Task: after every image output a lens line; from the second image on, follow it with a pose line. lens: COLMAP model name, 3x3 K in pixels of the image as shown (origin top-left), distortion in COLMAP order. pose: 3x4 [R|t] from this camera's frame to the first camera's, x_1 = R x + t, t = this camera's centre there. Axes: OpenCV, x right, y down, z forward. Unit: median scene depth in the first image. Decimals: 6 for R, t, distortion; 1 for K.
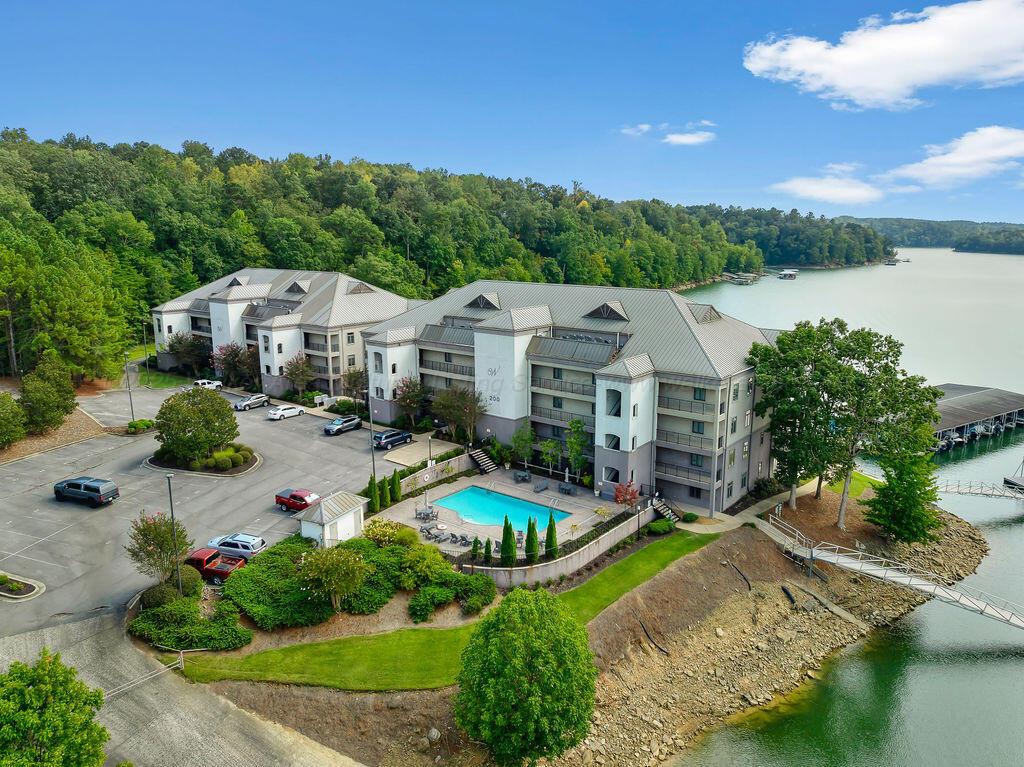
lens RADIAL K [[727.5, 0, 512.0], [0, 727.5, 383.5], [0, 0, 1]] dist [-0.008878, -0.050190]
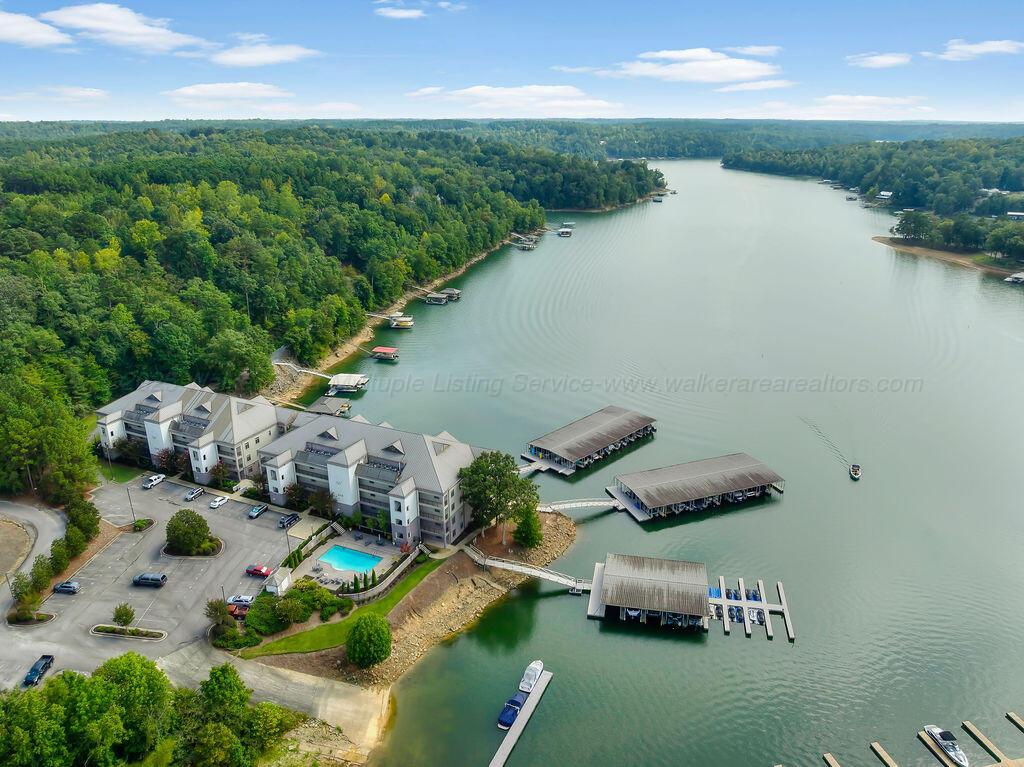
lens RADIAL K [[727.5, 0, 512.0], [0, 727.5, 383.5], [0, 0, 1]] dist [-0.008878, -0.050190]
pose [[0.968735, -0.086419, 0.232561, -0.006664], [0.052726, 0.987673, 0.147383, -0.641573], [-0.242431, -0.130513, 0.961350, -1.154196]]
